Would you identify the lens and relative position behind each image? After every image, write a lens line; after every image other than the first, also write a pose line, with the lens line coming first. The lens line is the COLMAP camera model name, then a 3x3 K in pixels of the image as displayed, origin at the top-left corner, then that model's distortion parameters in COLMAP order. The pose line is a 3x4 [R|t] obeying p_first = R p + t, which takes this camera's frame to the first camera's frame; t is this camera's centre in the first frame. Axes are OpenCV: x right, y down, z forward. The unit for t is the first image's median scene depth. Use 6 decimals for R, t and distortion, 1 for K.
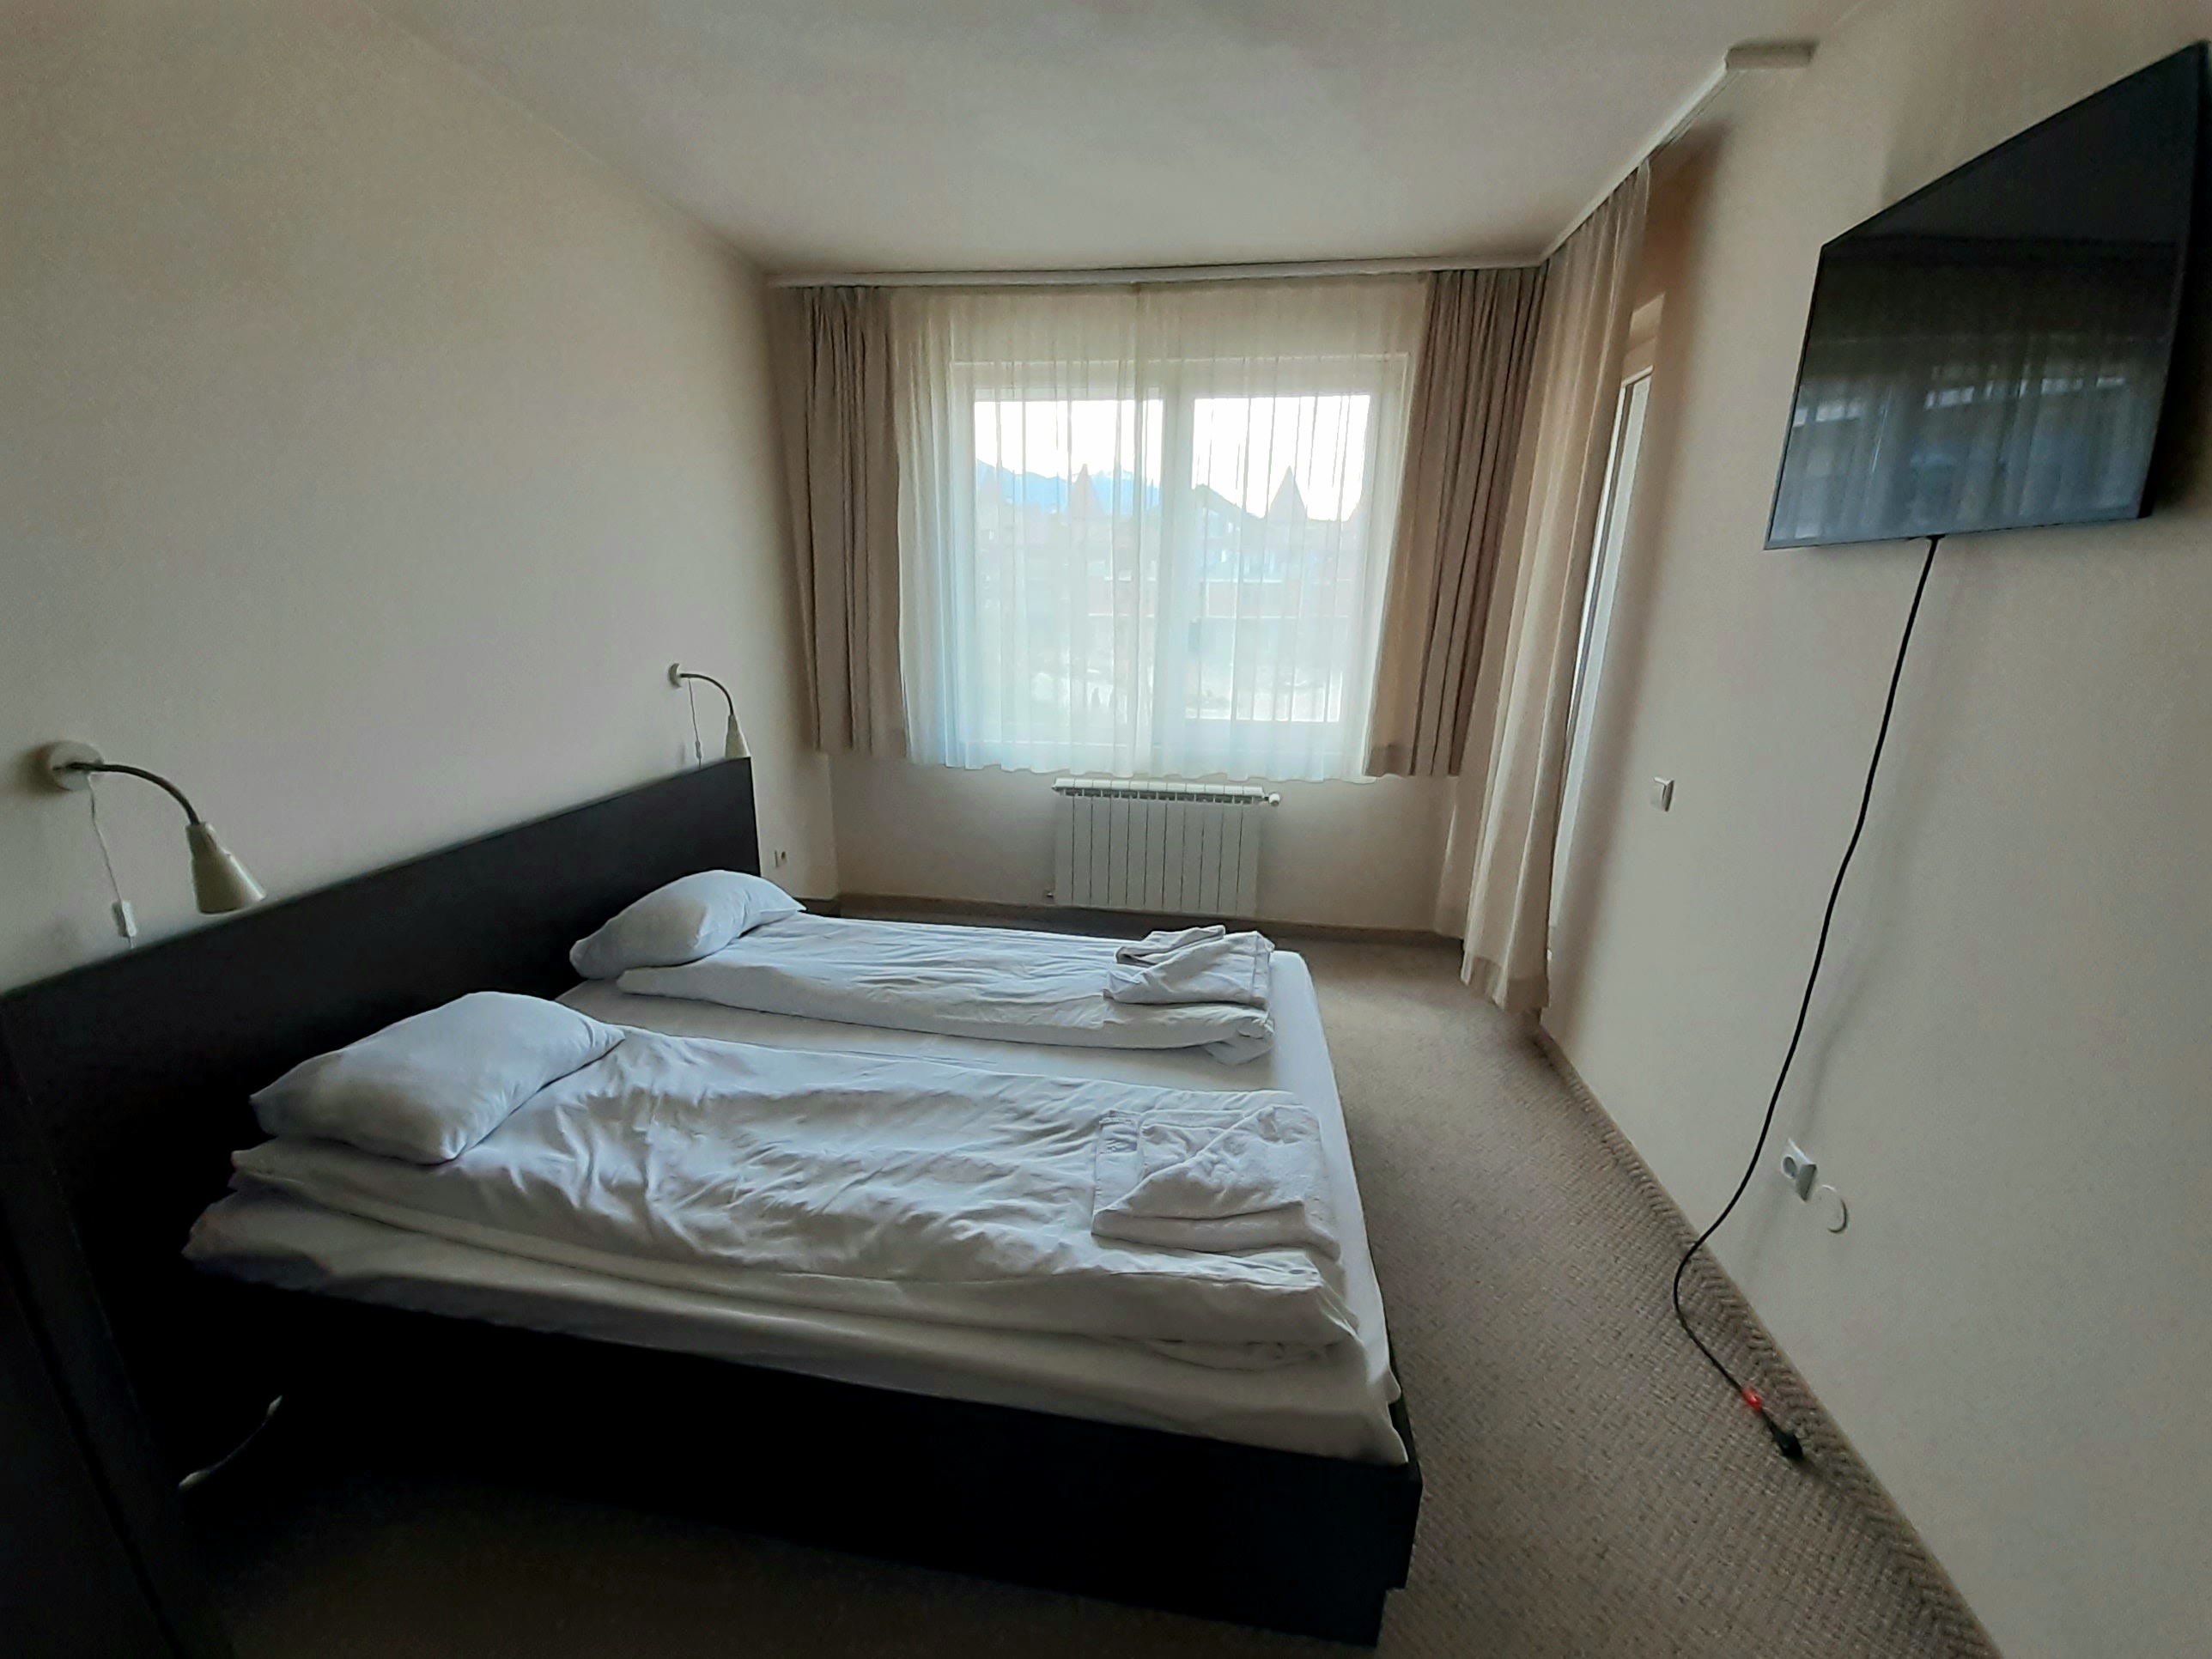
lens RADIAL K [[877.6, 0, 1095.4], [0, 877.6, 827.8], [0, 0, 1]] dist [0.010559, -0.013843]
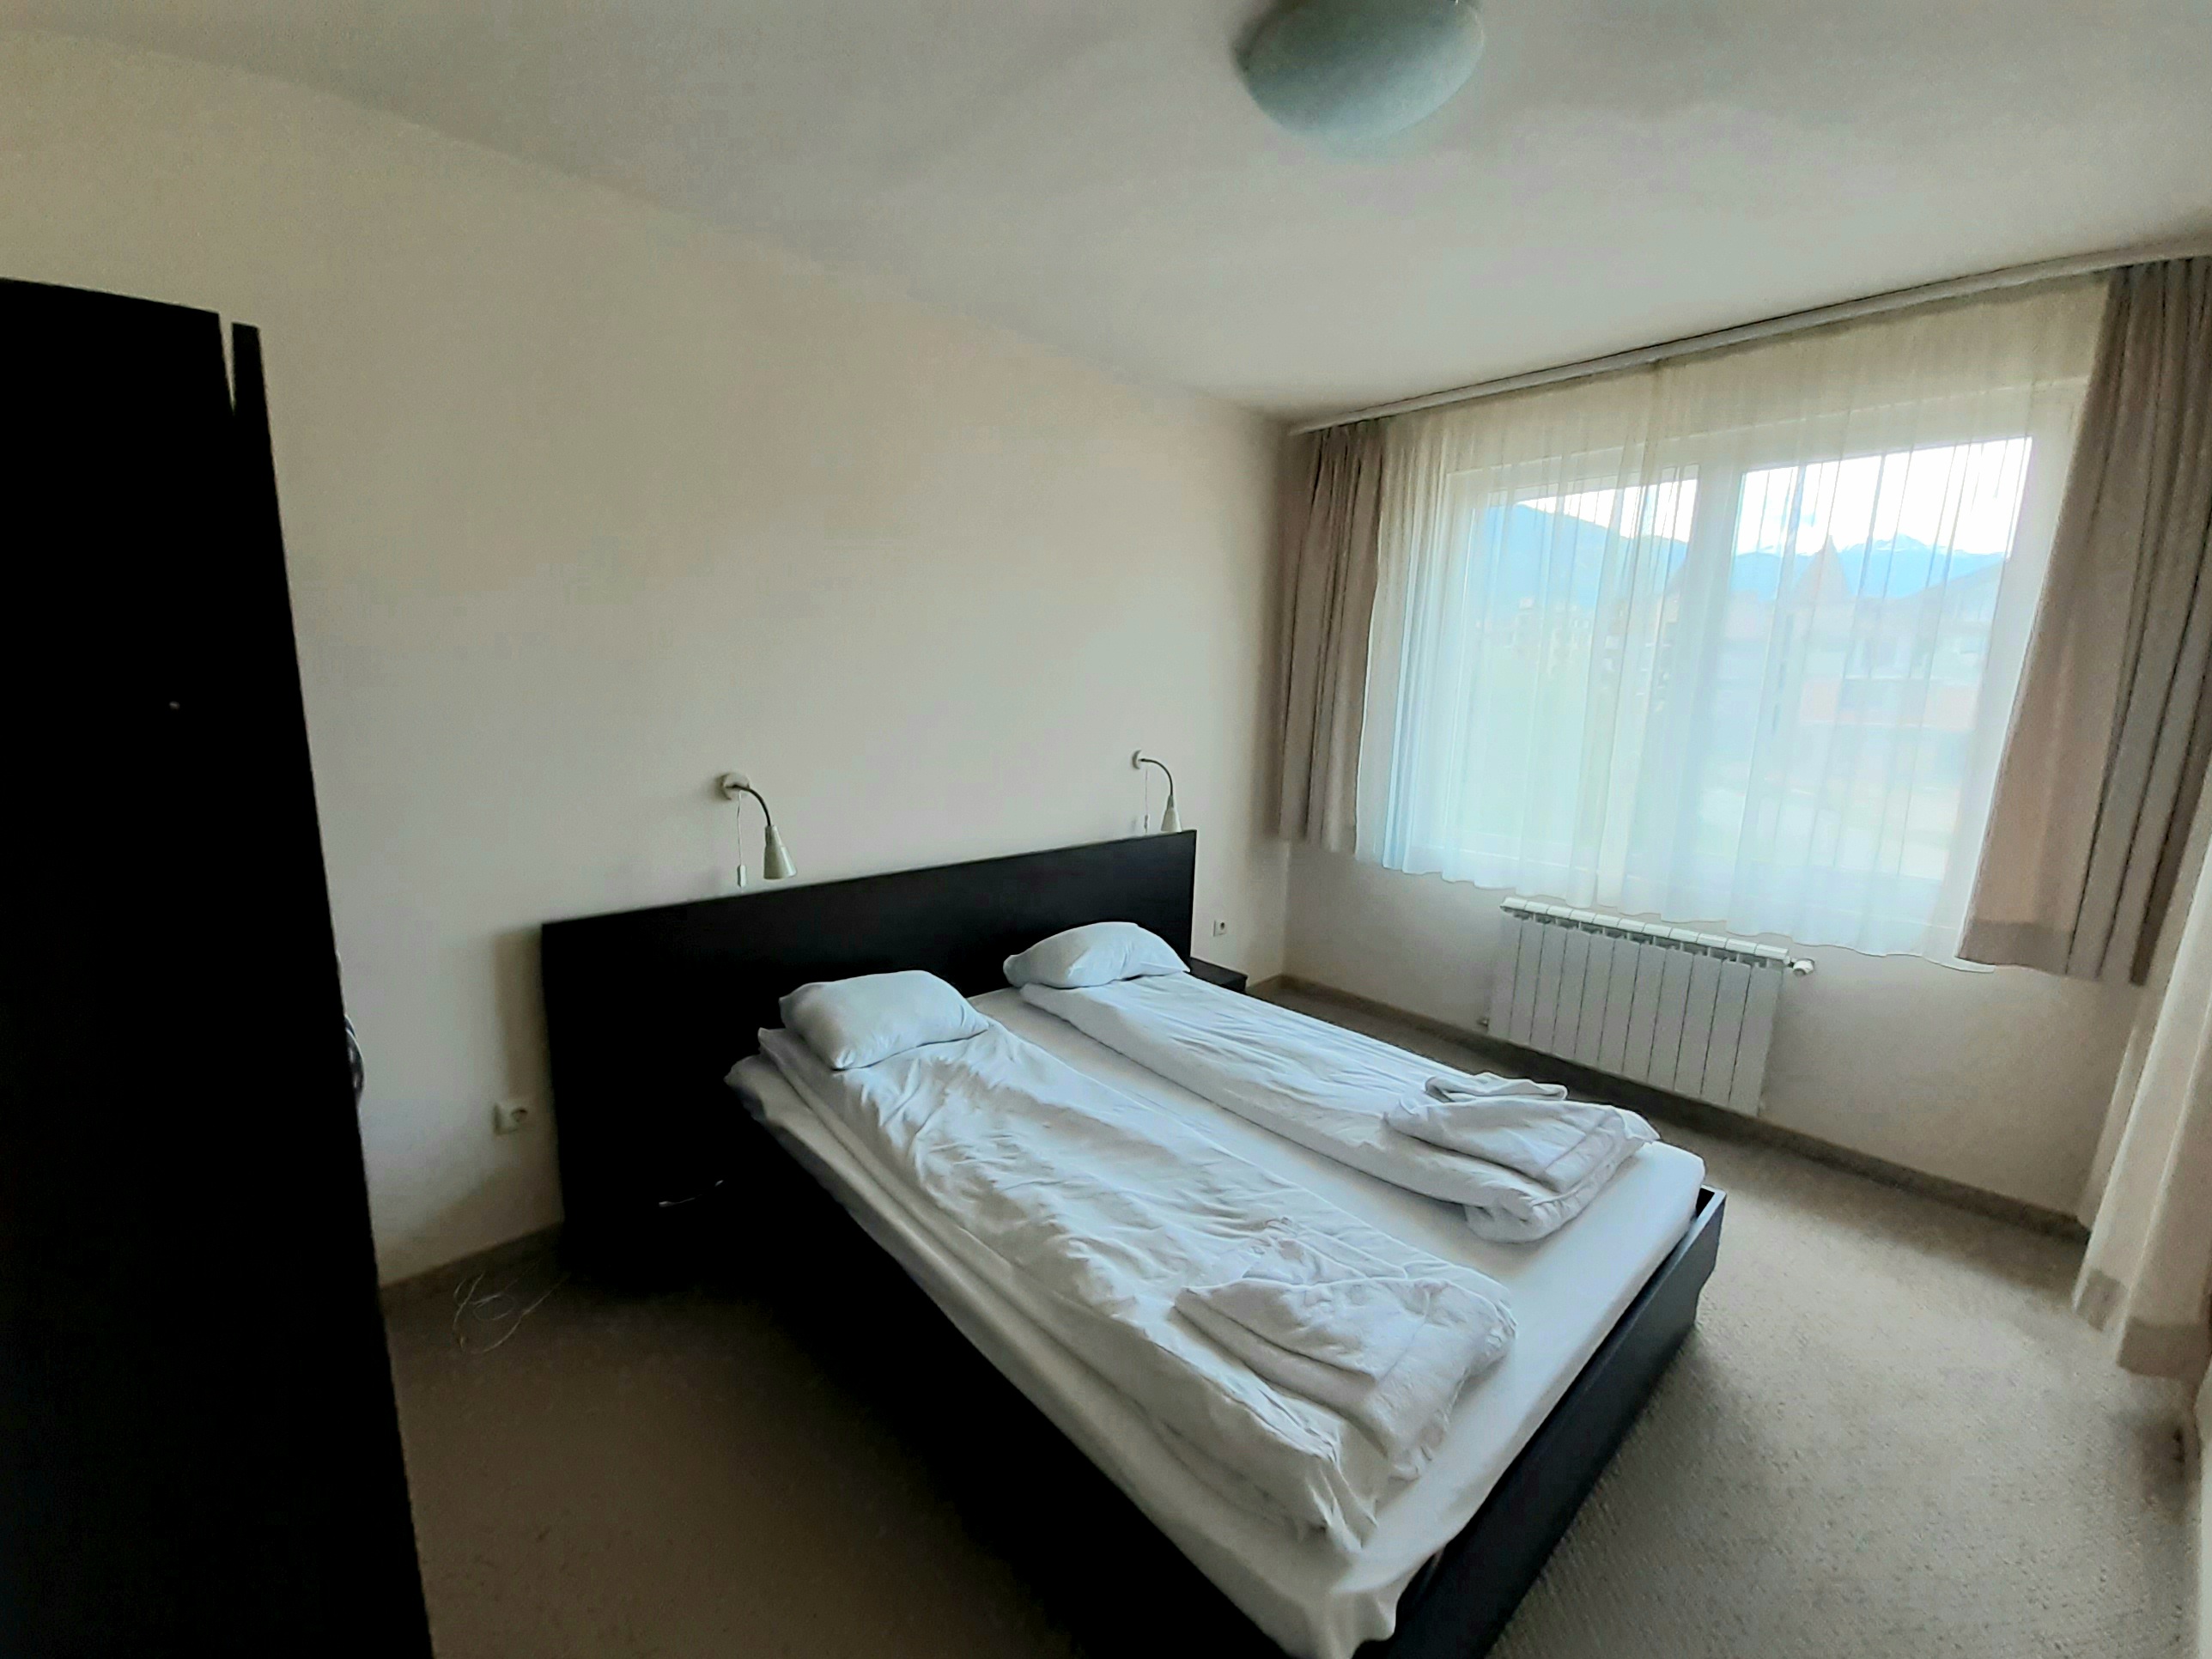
lens RADIAL K [[877.6, 0, 1095.4], [0, 877.6, 827.8], [0, 0, 1]] dist [0.010559, -0.013843]
pose [[0.770195, 0.104187, -0.629242, 0.352820], [-0.171772, 0.984000, -0.047322, -0.018702], [0.614243, 0.144533, 0.775767, 0.040438]]
